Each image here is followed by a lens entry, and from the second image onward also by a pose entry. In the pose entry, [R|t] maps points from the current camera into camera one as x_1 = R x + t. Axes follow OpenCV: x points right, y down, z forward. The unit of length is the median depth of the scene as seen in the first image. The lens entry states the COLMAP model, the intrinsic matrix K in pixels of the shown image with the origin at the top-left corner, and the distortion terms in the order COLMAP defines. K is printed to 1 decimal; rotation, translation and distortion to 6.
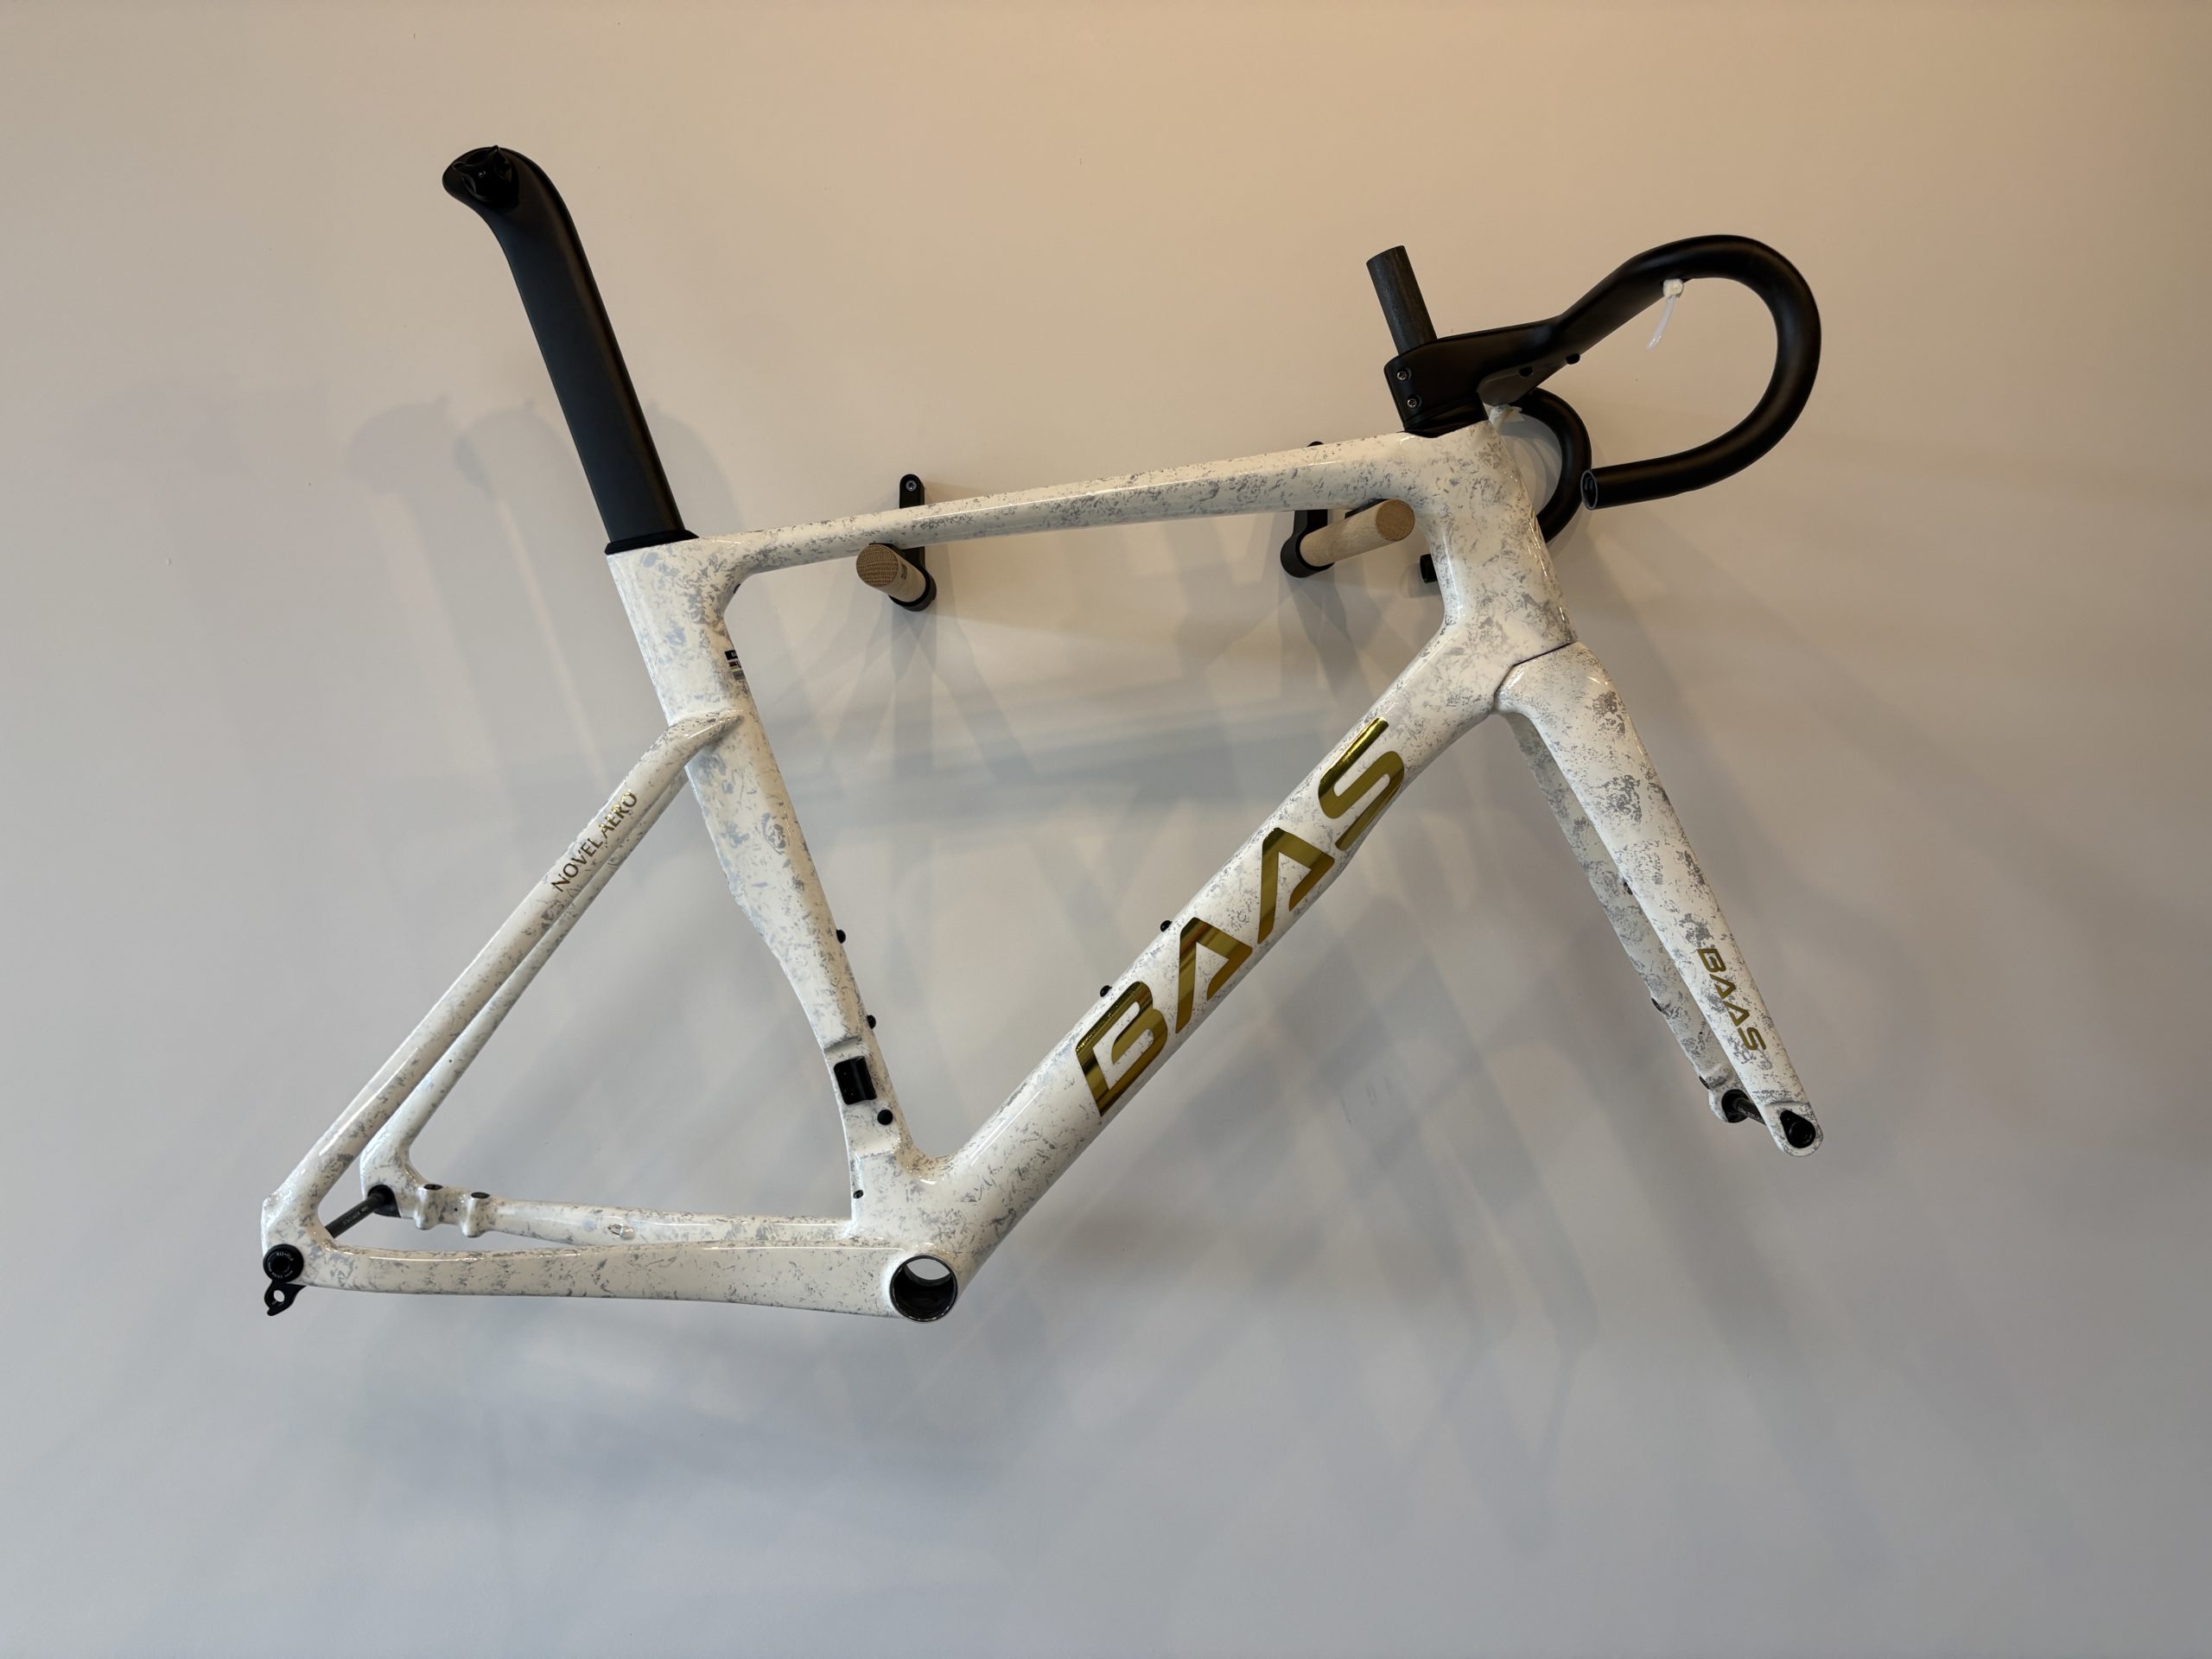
lens RADIAL K [[1715.5, 0, 1104.0], [0, 1715.5, 823.0], [0, 0, 1]] dist [0.012418, -0.006268]
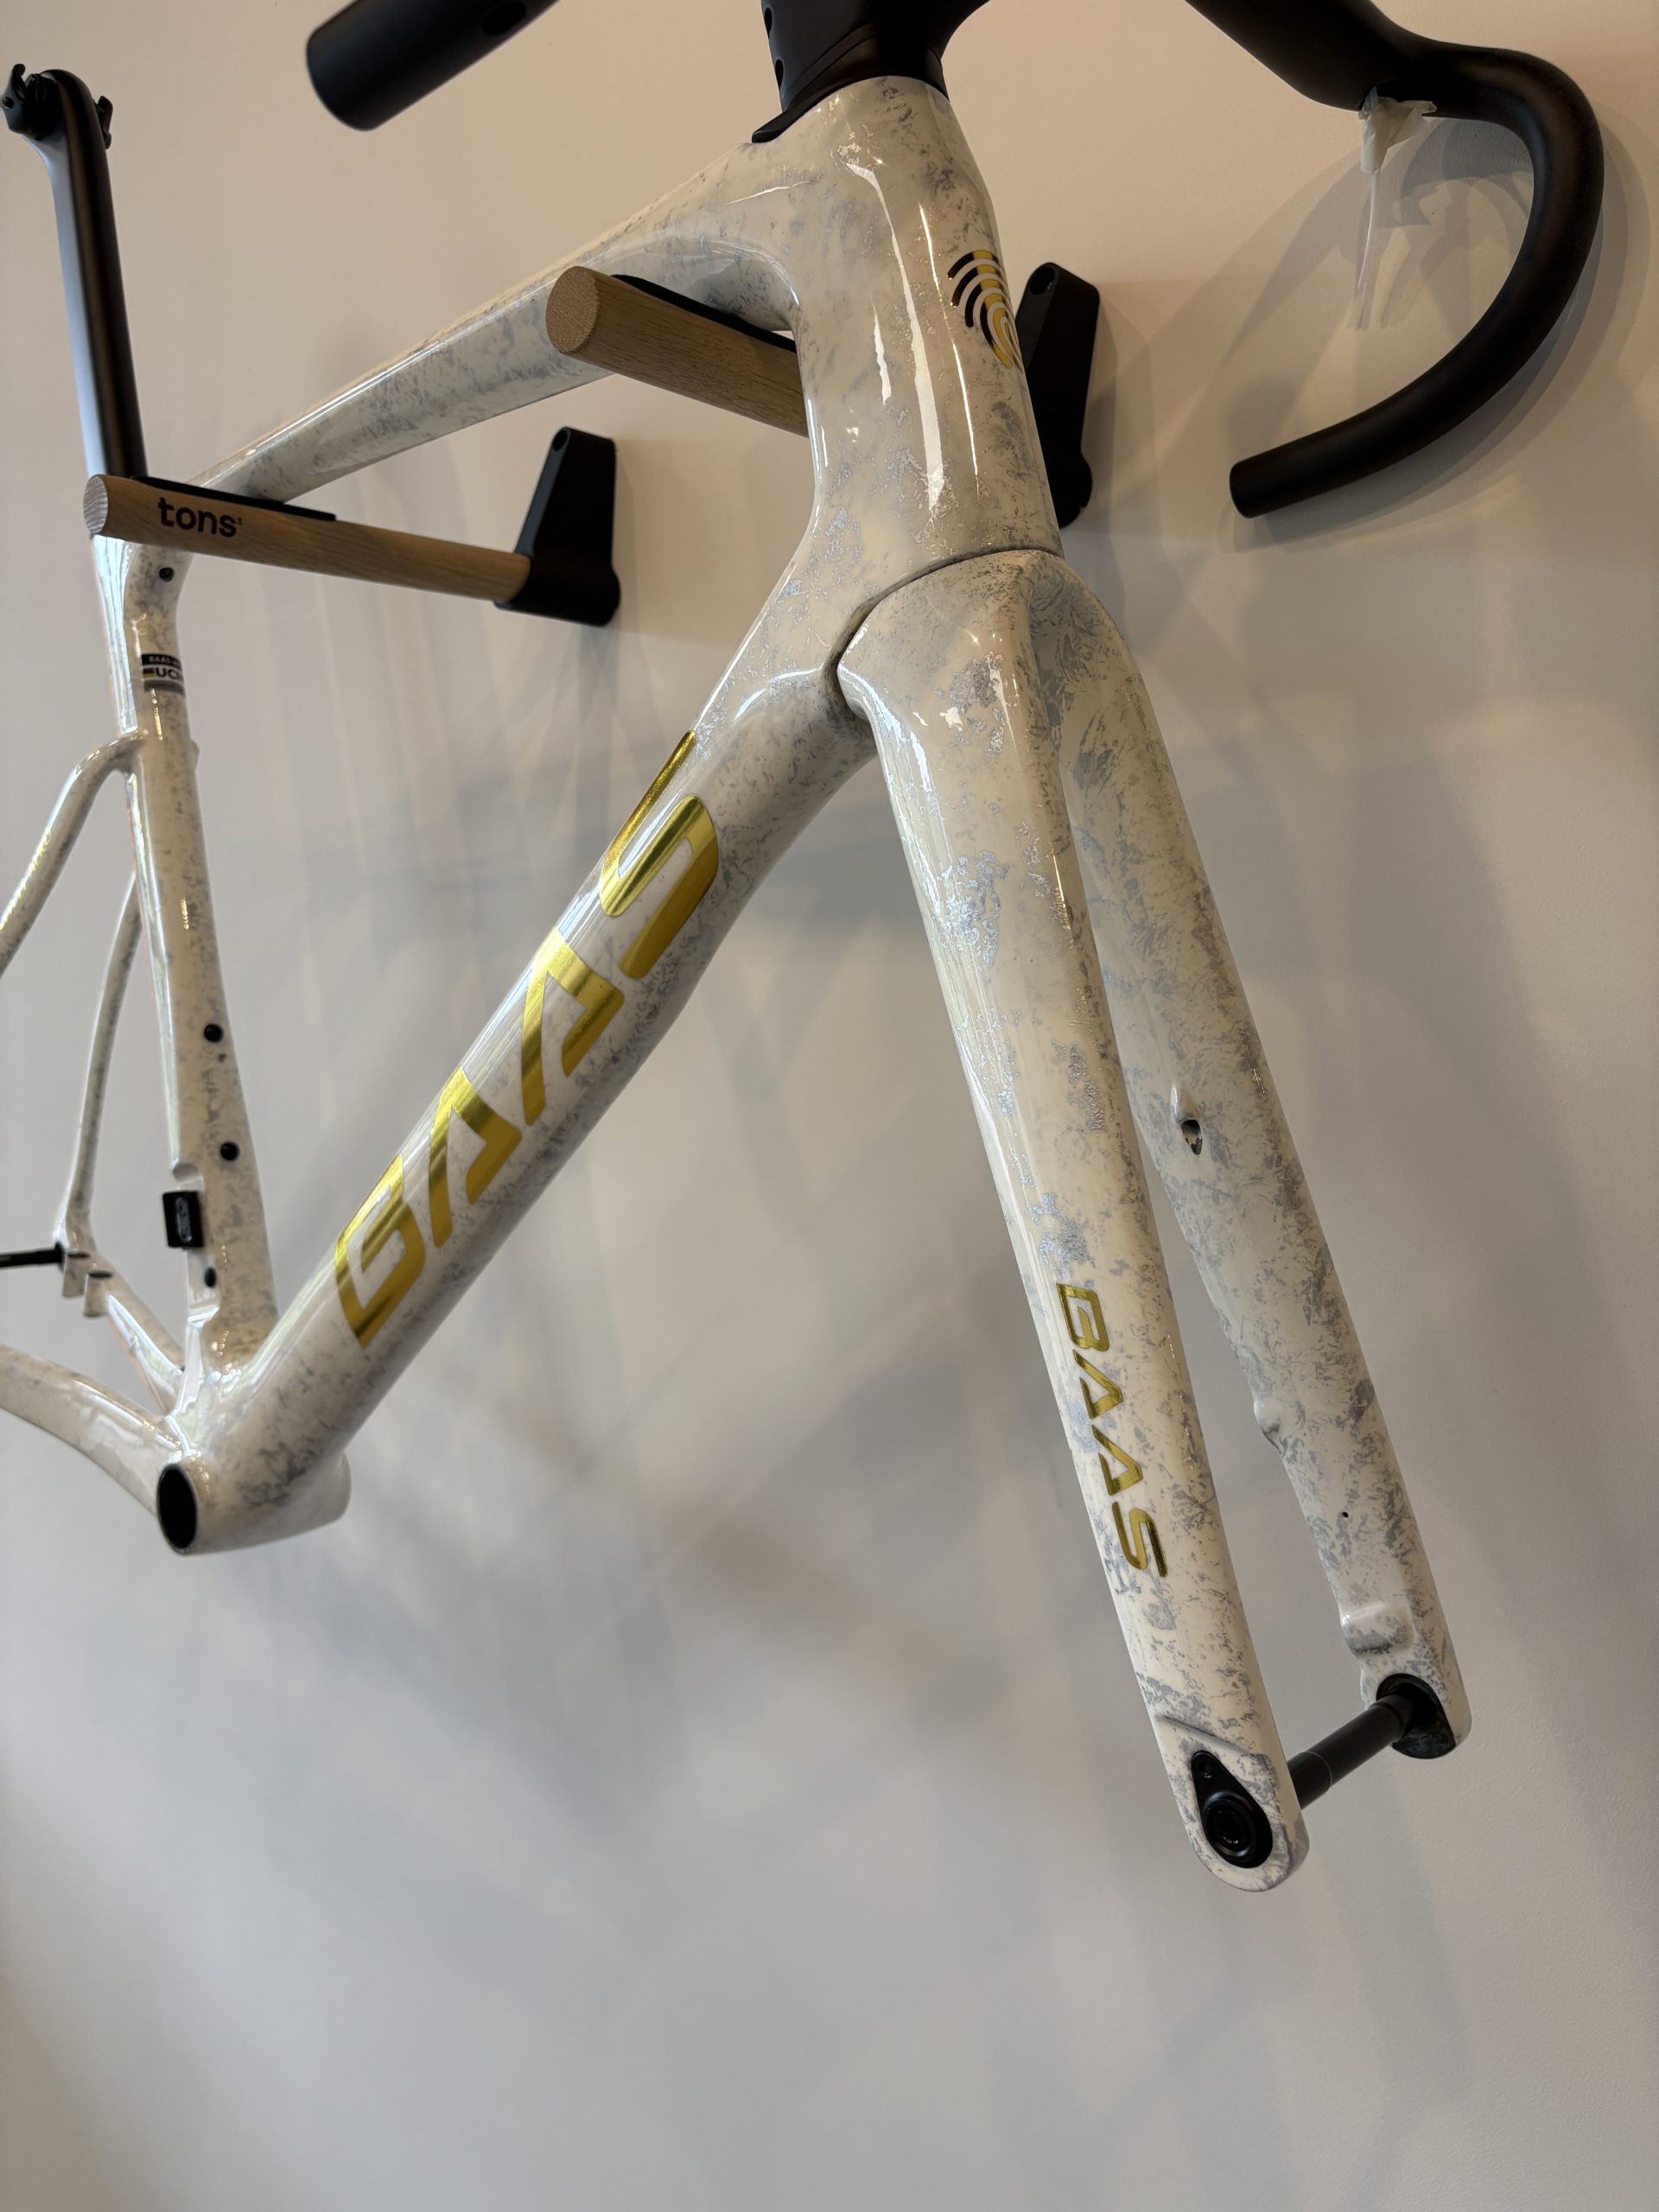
lens RADIAL K [[1715.5, 0, 825.2], [0, 1715.5, 1124.9], [0, 0, 1]] dist [0.012418, -0.006268]
pose [[0.688460, 0.145622, -0.710504, 0.583969], [-0.108194, 0.989295, 0.097925, 0.002222], [0.717158, 0.009455, 0.696846, 0.668398]]
